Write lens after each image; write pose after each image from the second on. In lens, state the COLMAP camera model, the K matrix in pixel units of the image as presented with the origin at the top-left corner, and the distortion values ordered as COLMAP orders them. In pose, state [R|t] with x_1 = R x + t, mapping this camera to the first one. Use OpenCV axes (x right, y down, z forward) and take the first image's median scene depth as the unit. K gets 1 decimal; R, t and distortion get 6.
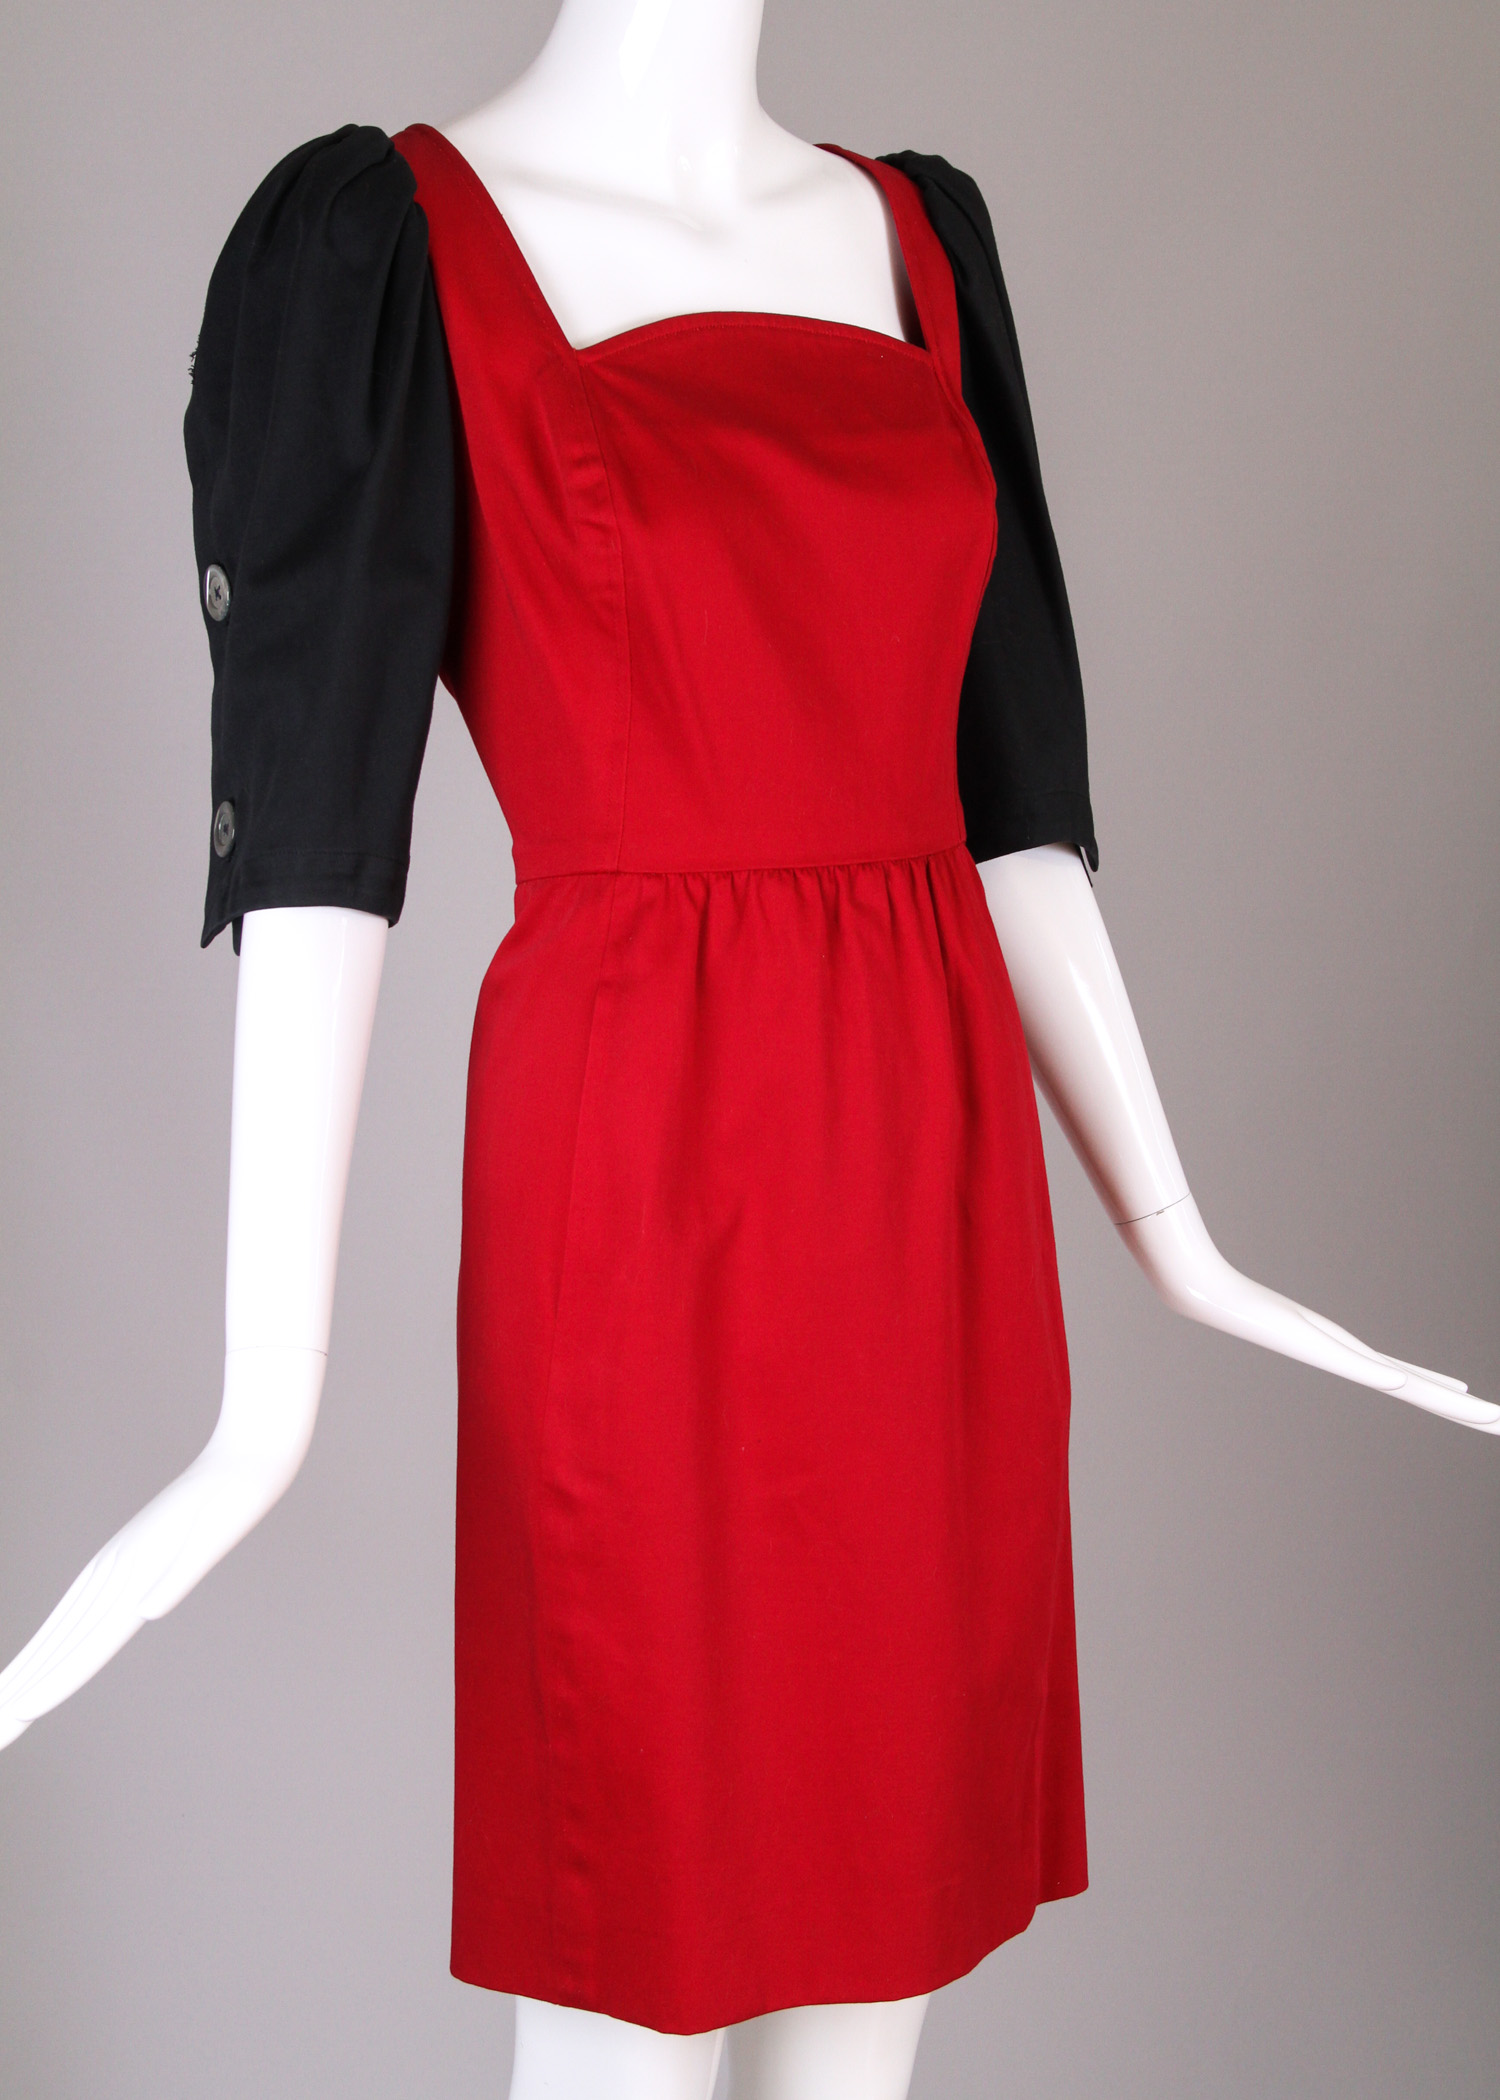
lens RADIAL K [[4568.6, 0, 750.0], [0, 4568.6, 1070.4], [0, 0, 1]] dist [0.336300, 0.000000]
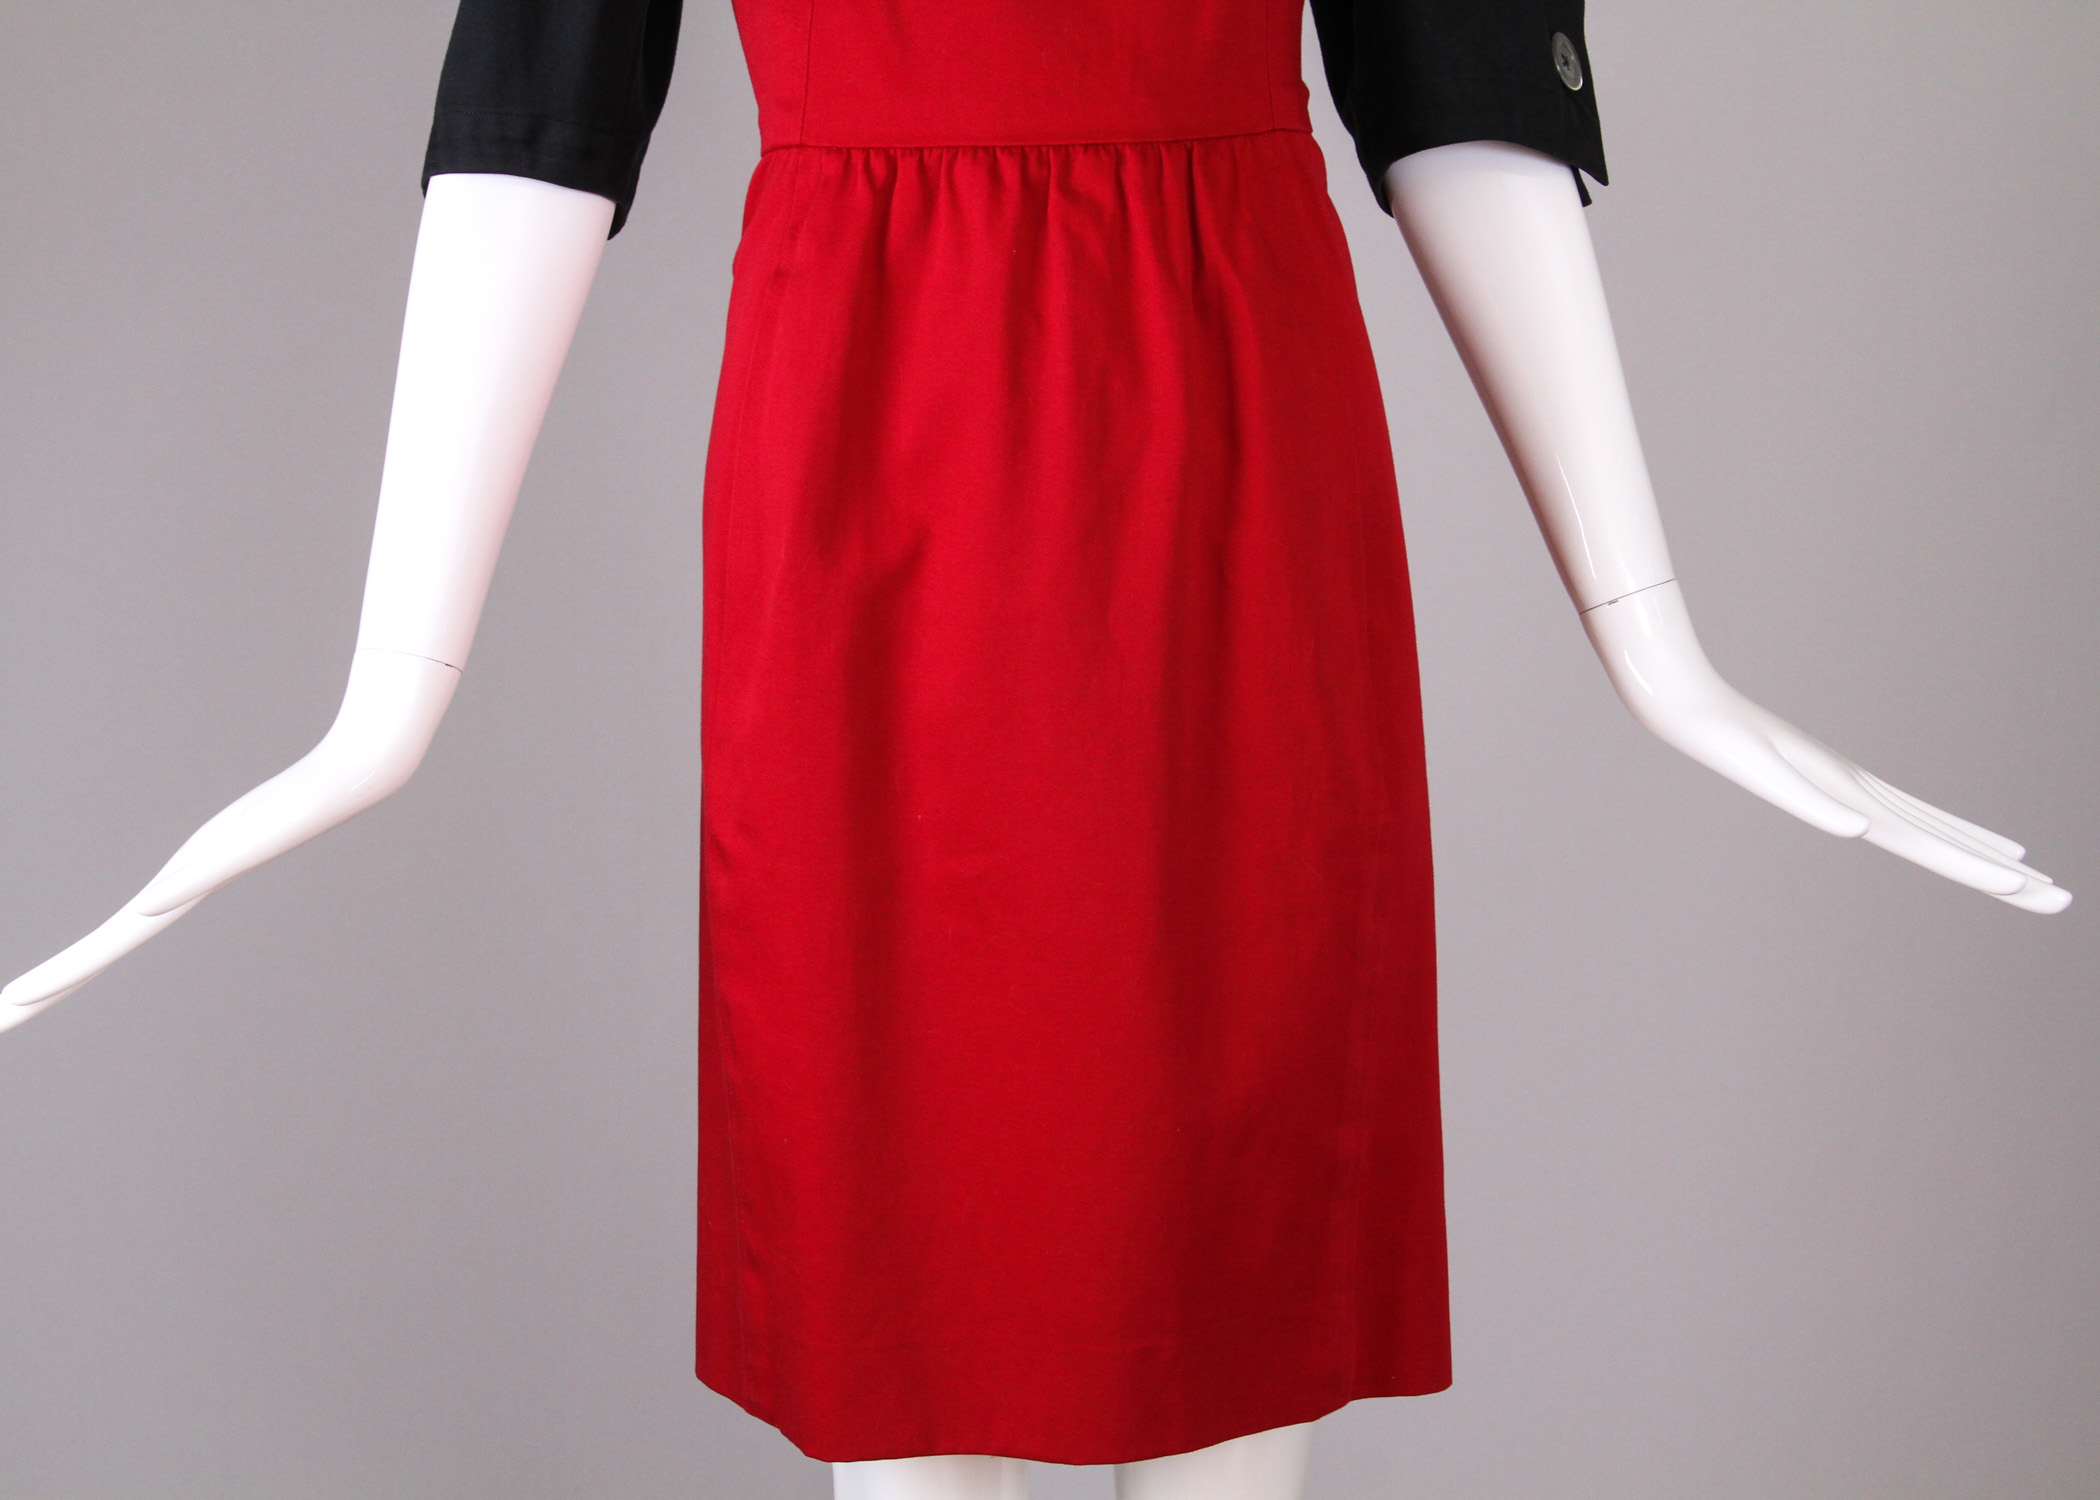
lens RADIAL K [[4568.6, 0, 1015.6], [0, 4568.6, 752.6], [0, 0, 1]] dist [0.336300, 0.000000]
pose [[0.856852, 0.080970, -0.509164, 0.462209], [-0.062888, 0.996631, 0.052656, 0.023523], [0.511712, -0.013098, 0.859057, 0.261406]]
